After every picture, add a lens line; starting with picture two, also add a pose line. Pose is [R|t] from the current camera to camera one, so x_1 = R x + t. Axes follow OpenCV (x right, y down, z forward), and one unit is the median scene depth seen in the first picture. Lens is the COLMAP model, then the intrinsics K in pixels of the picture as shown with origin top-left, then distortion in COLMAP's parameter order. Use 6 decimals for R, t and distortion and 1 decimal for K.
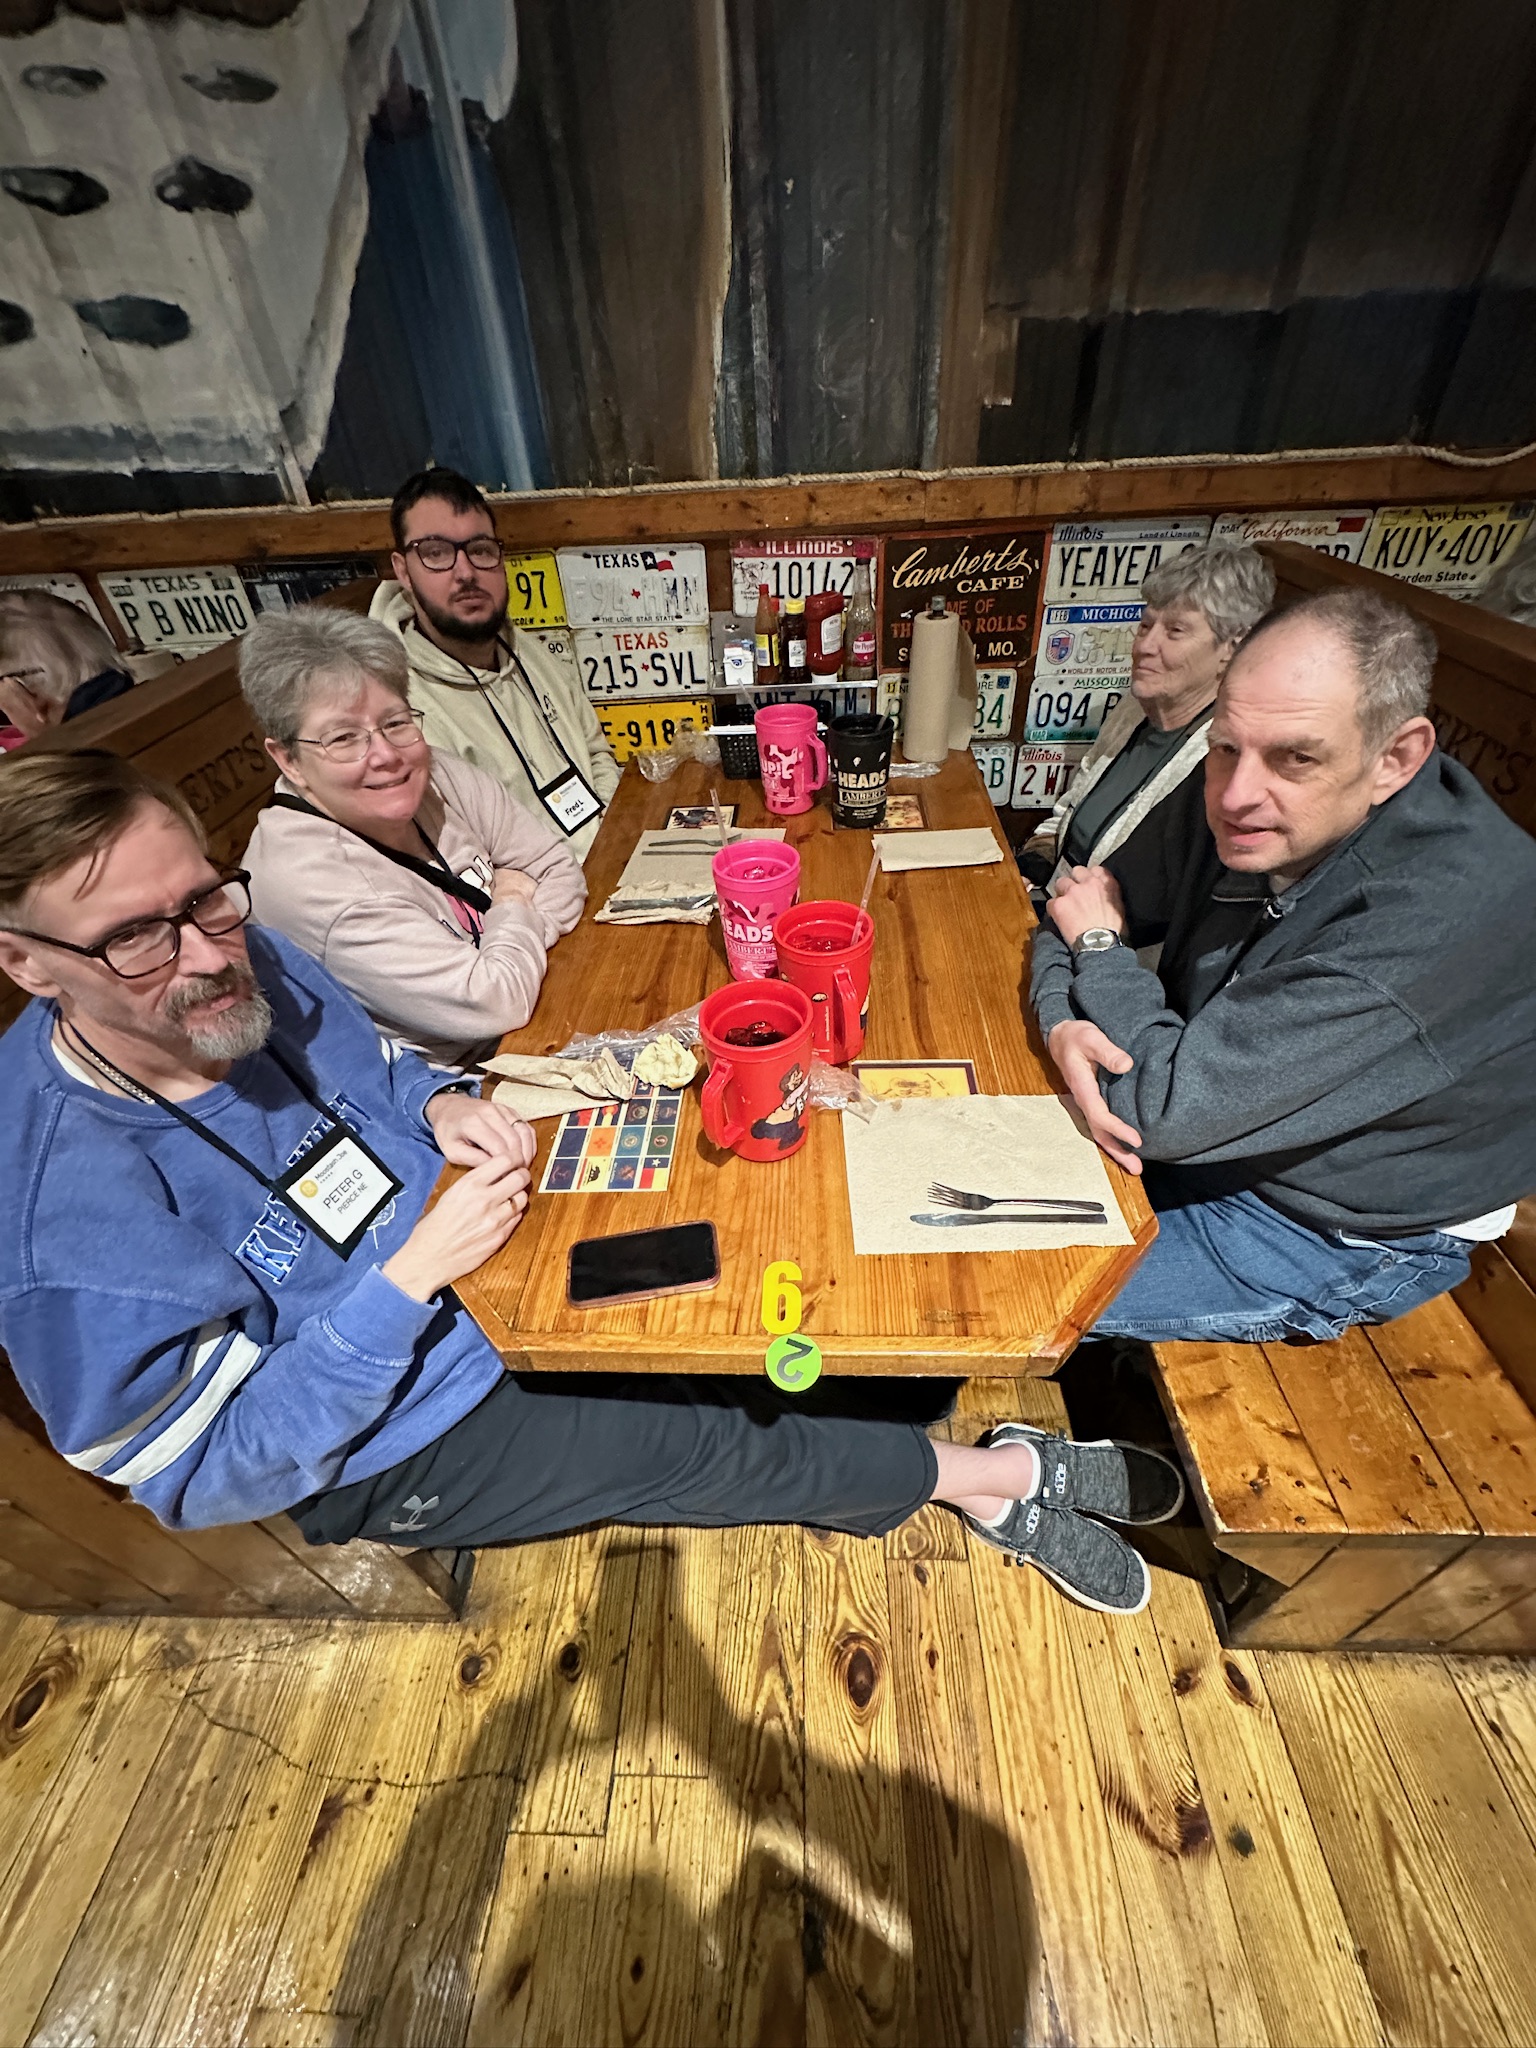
lens RADIAL K [[814.3, 0, 770.7], [0, 814.3, 1024.1], [0, 0, 1]] dist [-0.002400, 0.000232]
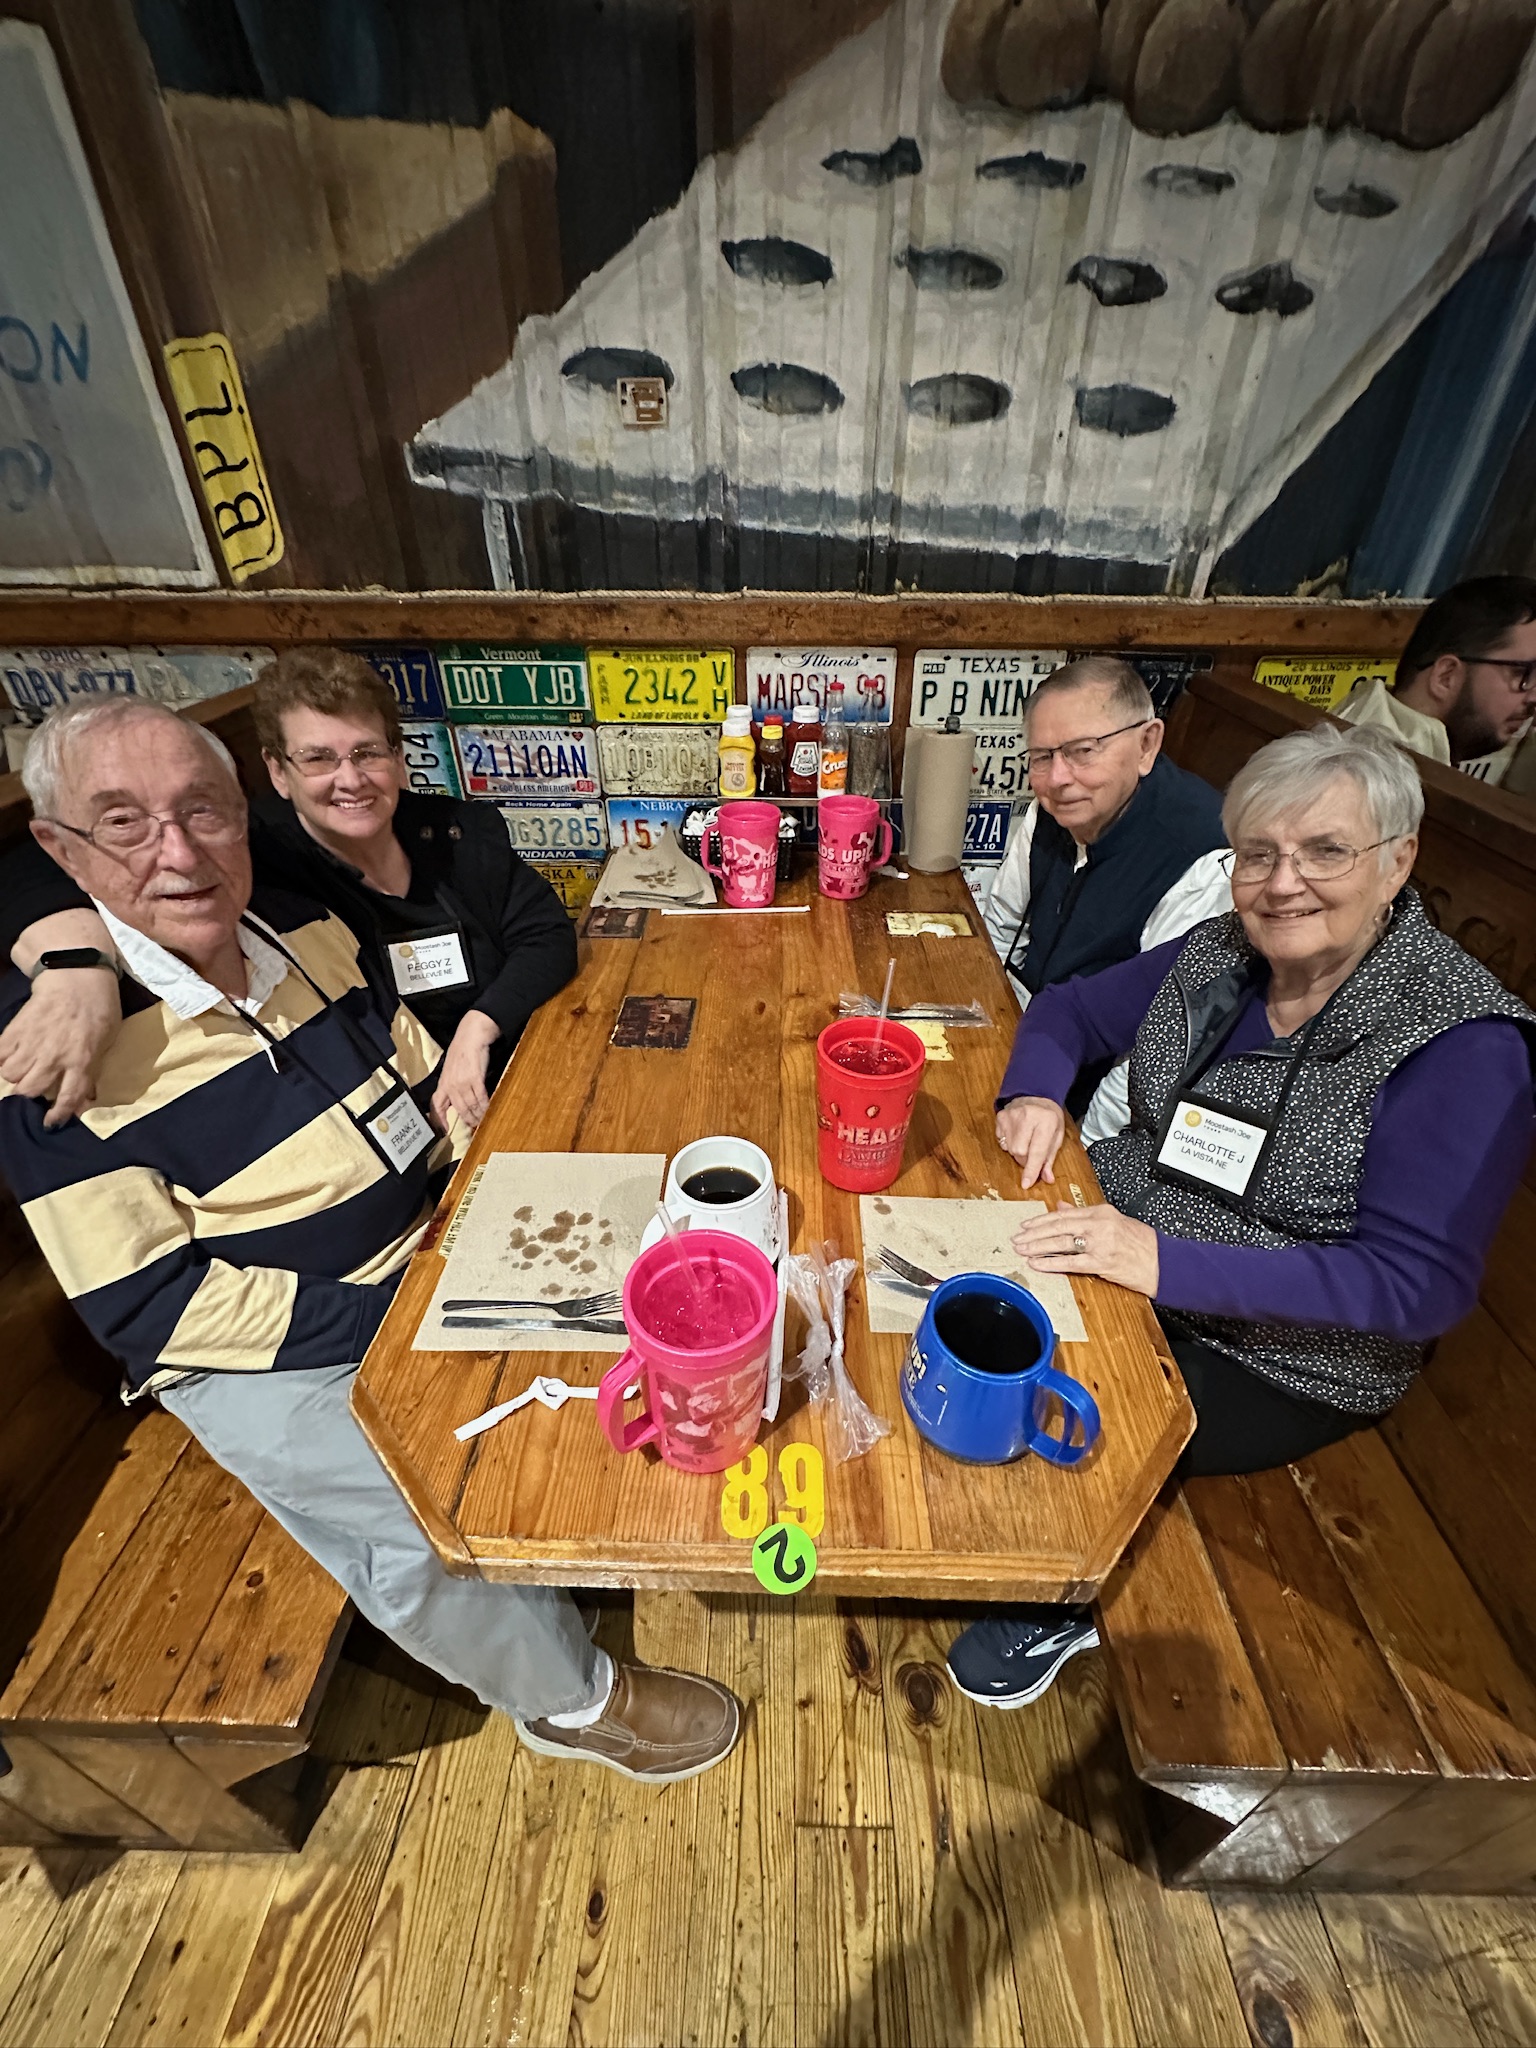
lens RADIAL K [[814.3, 0, 770.7], [0, 814.3, 1024.1], [0, 0, 1]] dist [-0.002400, 0.000232]
pose [[0.998329, 0.049746, 0.029400, -1.062522], [-0.046369, 0.993272, -0.106119, -0.010301], [-0.034481, 0.104578, 0.993919, 0.109477]]
